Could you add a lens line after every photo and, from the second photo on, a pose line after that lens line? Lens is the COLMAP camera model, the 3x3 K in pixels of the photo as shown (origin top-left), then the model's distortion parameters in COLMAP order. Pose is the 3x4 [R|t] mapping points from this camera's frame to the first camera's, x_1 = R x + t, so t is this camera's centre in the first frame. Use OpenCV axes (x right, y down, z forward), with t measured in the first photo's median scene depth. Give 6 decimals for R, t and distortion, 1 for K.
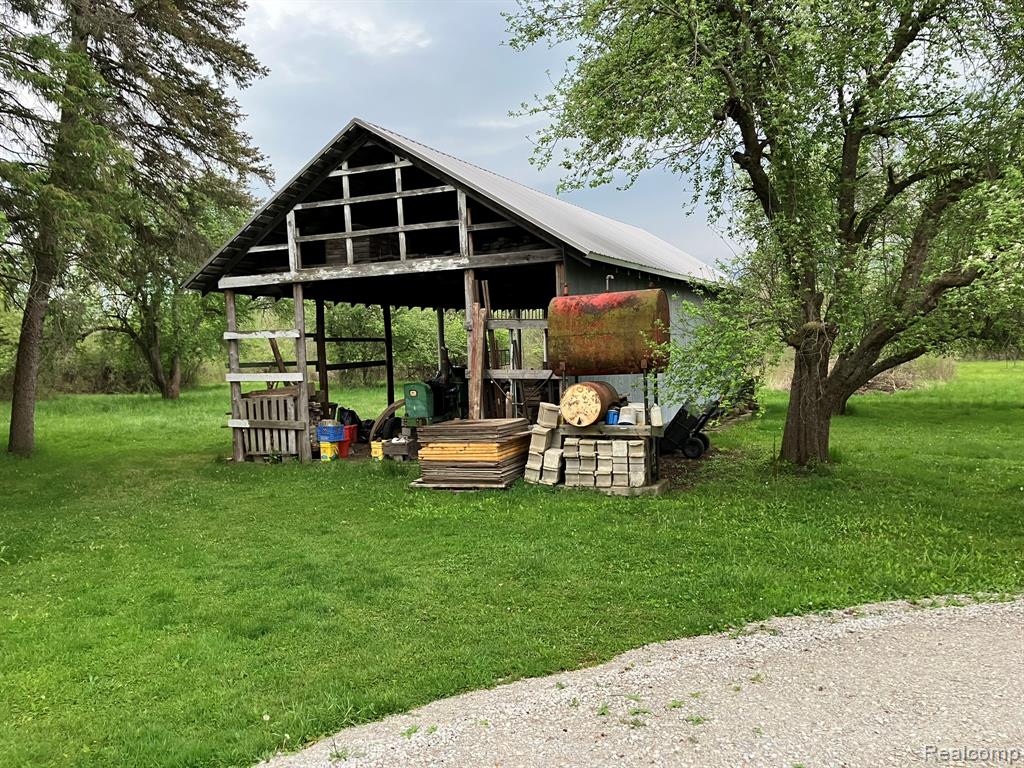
lens RADIAL K [[832.5, 0, 511.7], [0, 832.5, 391.6], [0, 0, 1]] dist [0.038755, -0.005512]
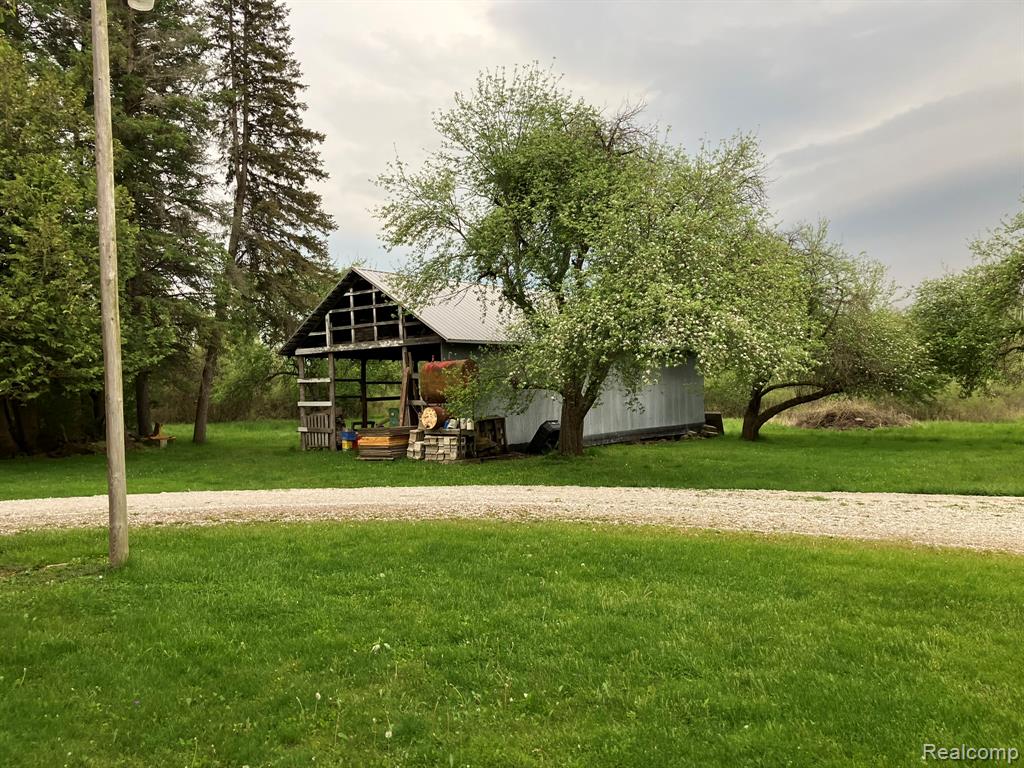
lens RADIAL K [[832.5, 0, 512.2], [0, 832.5, 380.9], [0, 0, 1]] dist [0.038755, -0.005512]
pose [[0.966745, 0.006444, -0.255660, 0.622279], [-0.021625, 0.998162, -0.056612, 0.028351], [0.254826, 0.060258, 0.965108, -0.687120]]
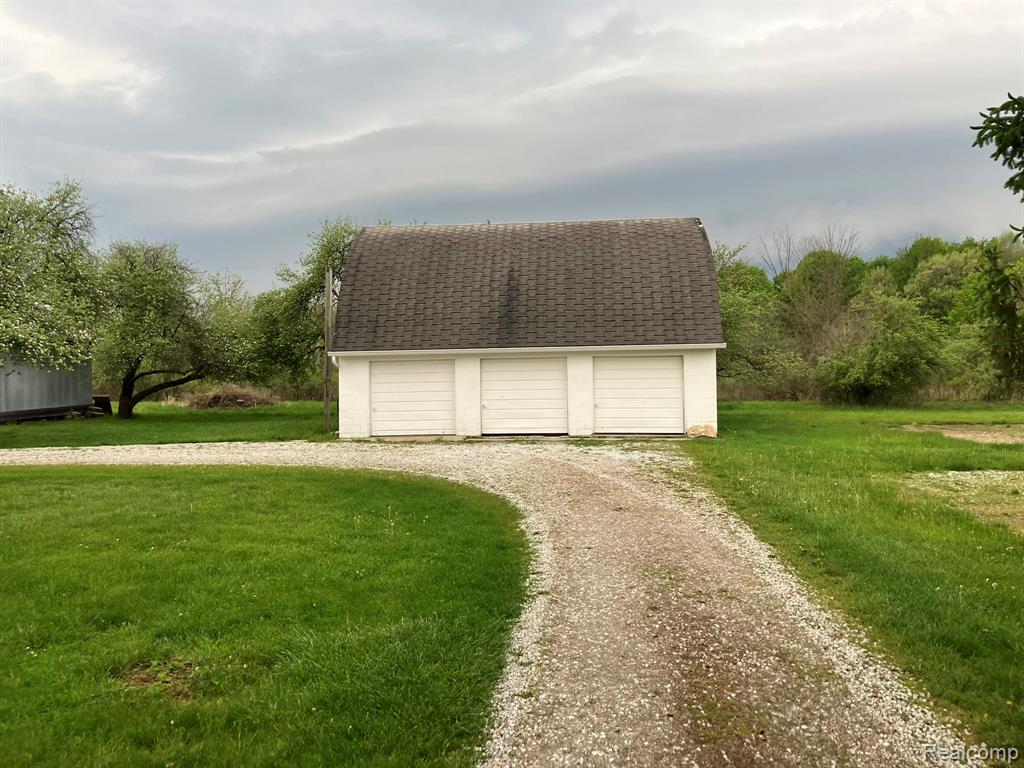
lens RADIAL K [[832.5, 0, 513.1], [0, 832.5, 383.2], [0, 0, 1]] dist [0.038755, -0.005512]
pose [[0.953190, 0.015256, 0.301986, 1.020937], [-0.002222, 0.999053, -0.043460, 0.047046], [-0.302363, 0.040754, 0.952321, -1.244254]]
